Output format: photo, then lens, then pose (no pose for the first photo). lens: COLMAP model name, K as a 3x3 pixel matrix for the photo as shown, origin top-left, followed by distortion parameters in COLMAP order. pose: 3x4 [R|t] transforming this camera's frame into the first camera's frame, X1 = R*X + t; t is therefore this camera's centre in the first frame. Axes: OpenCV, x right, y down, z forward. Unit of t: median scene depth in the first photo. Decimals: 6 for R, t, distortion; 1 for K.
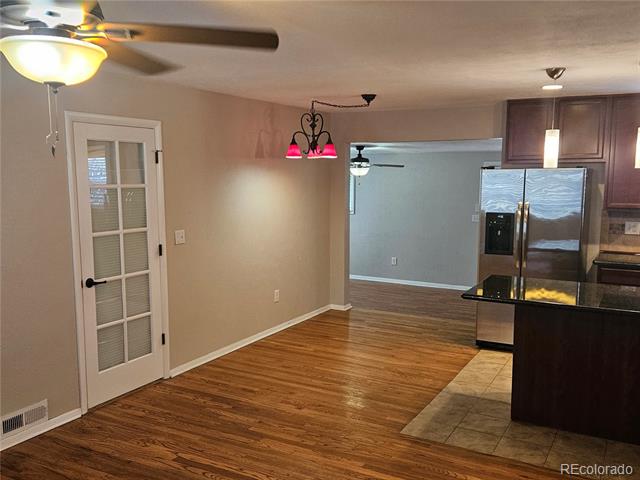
lens RADIAL K [[613.3, 0, 319.6], [0, 613.3, 254.3], [0, 0, 1]] dist [0.056860, 0.000000]
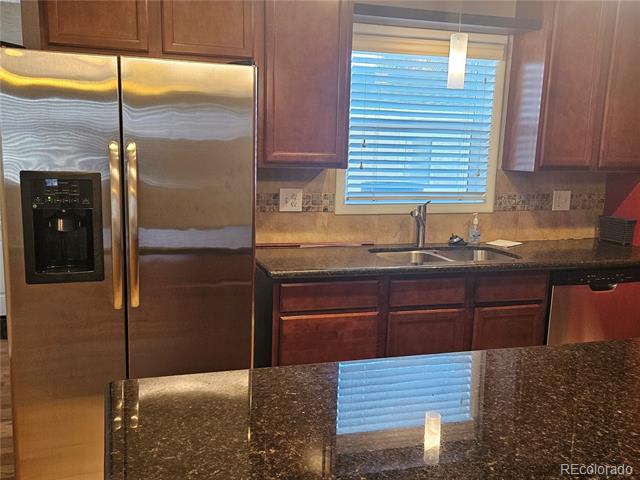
lens RADIAL K [[613.3, 0, 301.7], [0, 613.3, 245.8], [0, 0, 1]] dist [0.056860, 0.000000]
pose [[0.701663, -0.096055, 0.706005, 0.126631], [0.071774, 0.995360, 0.064090, -0.037873], [-0.708885, 0.005703, 0.705301, 0.644044]]
